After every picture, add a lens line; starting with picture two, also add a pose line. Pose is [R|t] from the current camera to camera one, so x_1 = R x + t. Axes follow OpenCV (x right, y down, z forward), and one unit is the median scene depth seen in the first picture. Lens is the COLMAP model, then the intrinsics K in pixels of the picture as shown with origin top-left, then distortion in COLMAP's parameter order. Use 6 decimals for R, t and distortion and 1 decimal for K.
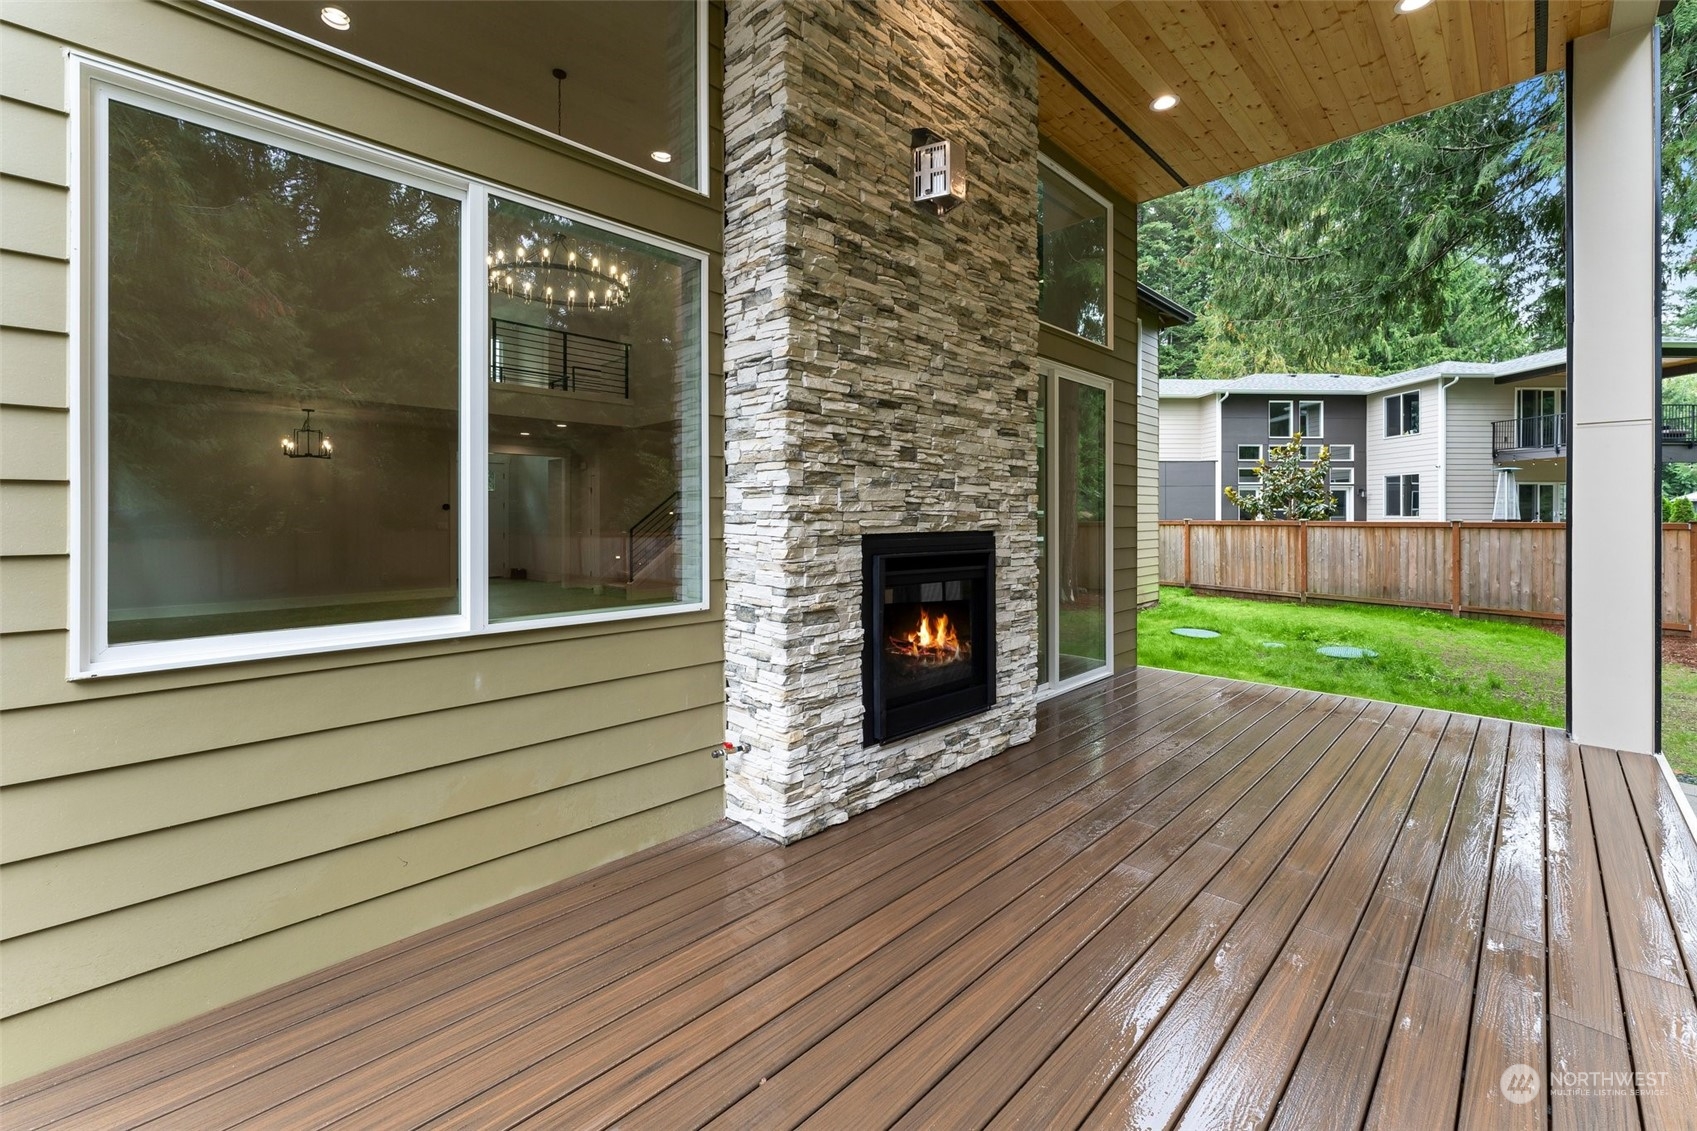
lens RADIAL K [[693.2, 0, 847.9], [0, 693.2, 512.1], [0, 0, 1]] dist [-0.000068, 0.000004]
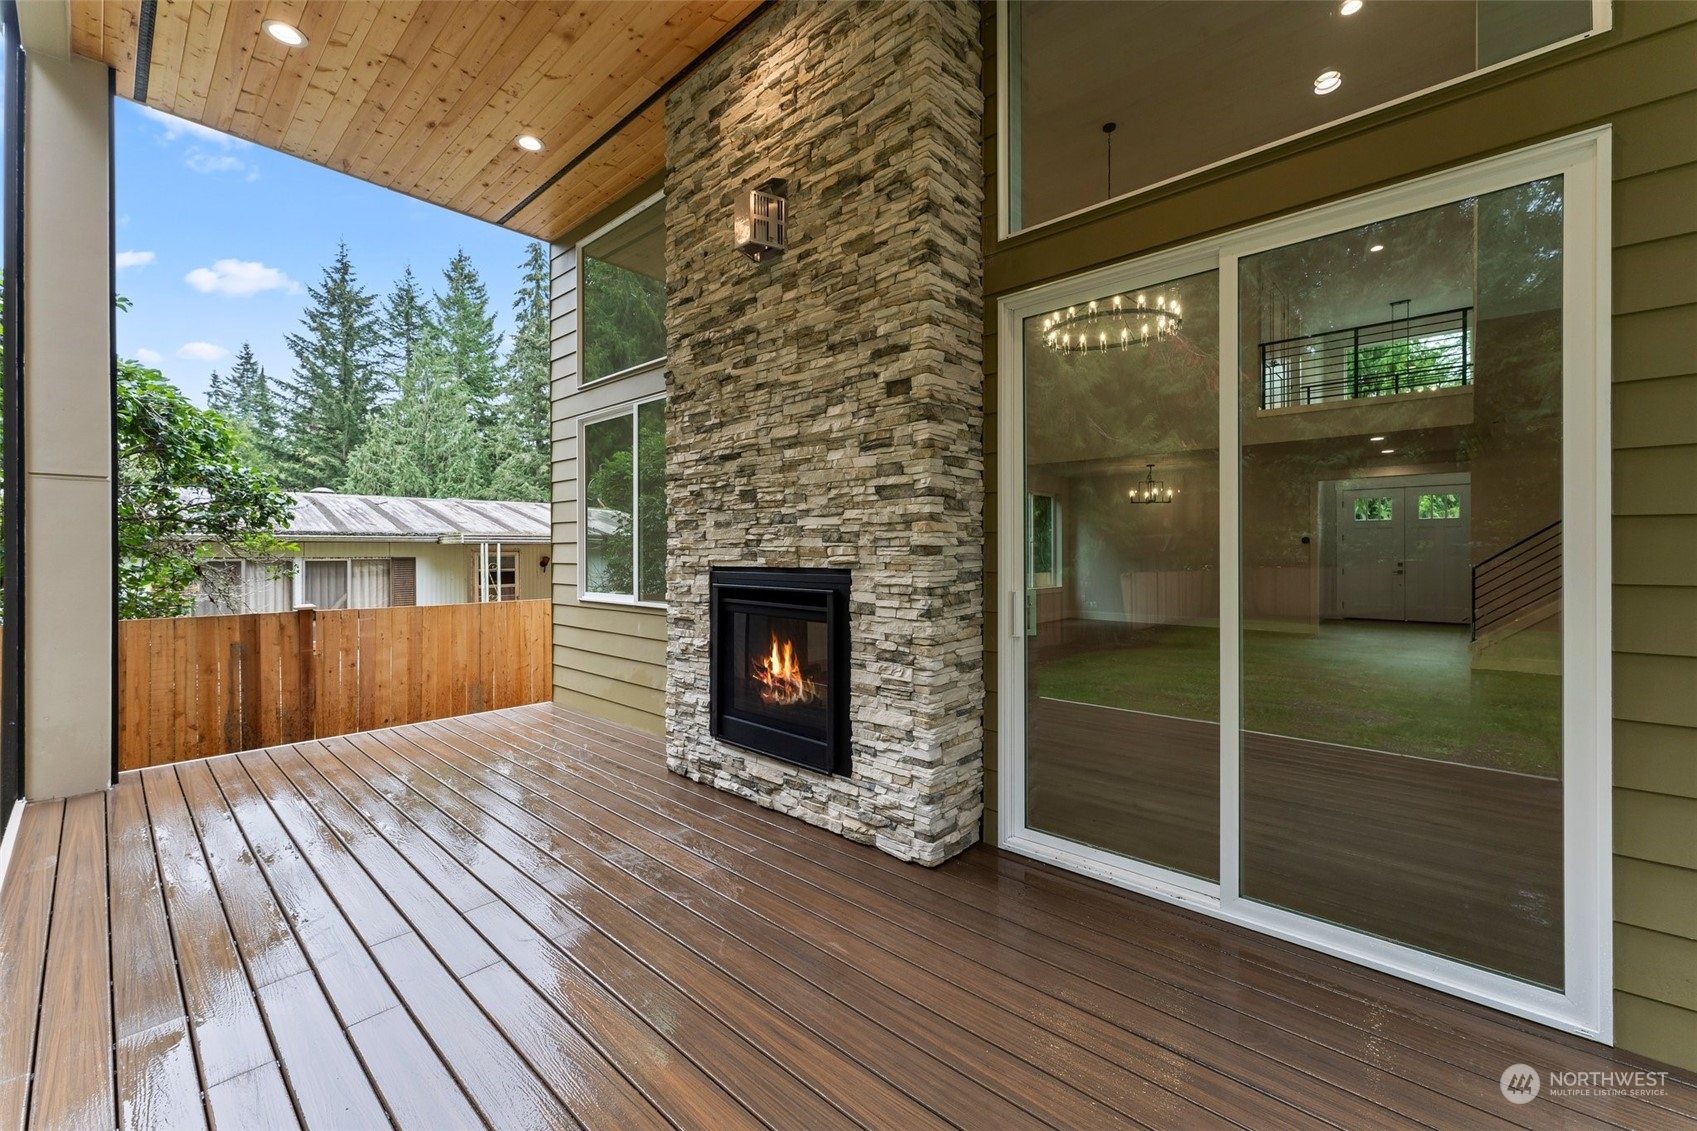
lens RADIAL K [[682.1, 0, 845.5], [0, 682.1, 552.4], [0, 0, 1]] dist [-0.000141, 0.000012]
pose [[0.045886, -0.001029, -0.998946, 1.125591], [0.006071, 0.999981, -0.000751, 0.008060], [0.998928, -0.006030, 0.045892, 1.049181]]
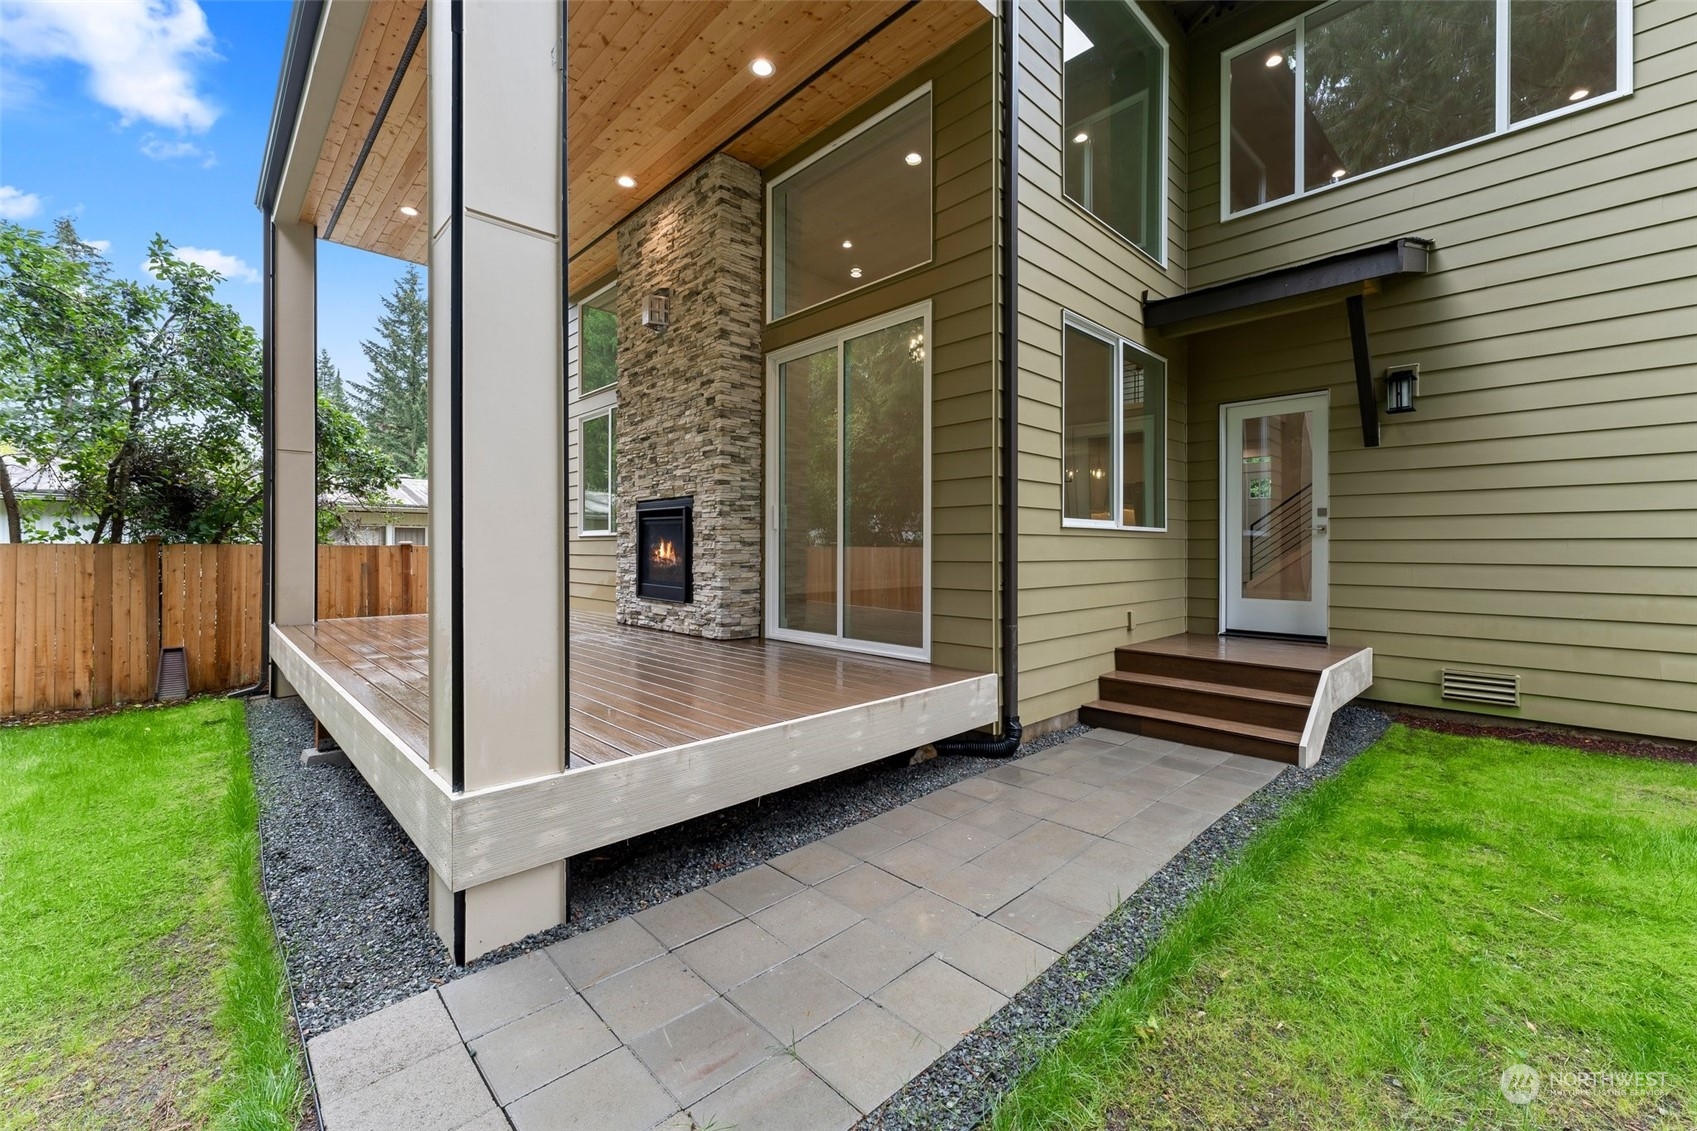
lens RADIAL K [[684.4, 0, 850.1], [0, 684.4, 550.7], [0, 0, 1]] dist [-0.000266, -0.000041]
pose [[-0.016581, 0.001658, -0.999861, 1.954405], [0.001575, 0.999997, 0.001632, 0.167624], [0.999861, -0.001548, -0.016584, 1.520967]]
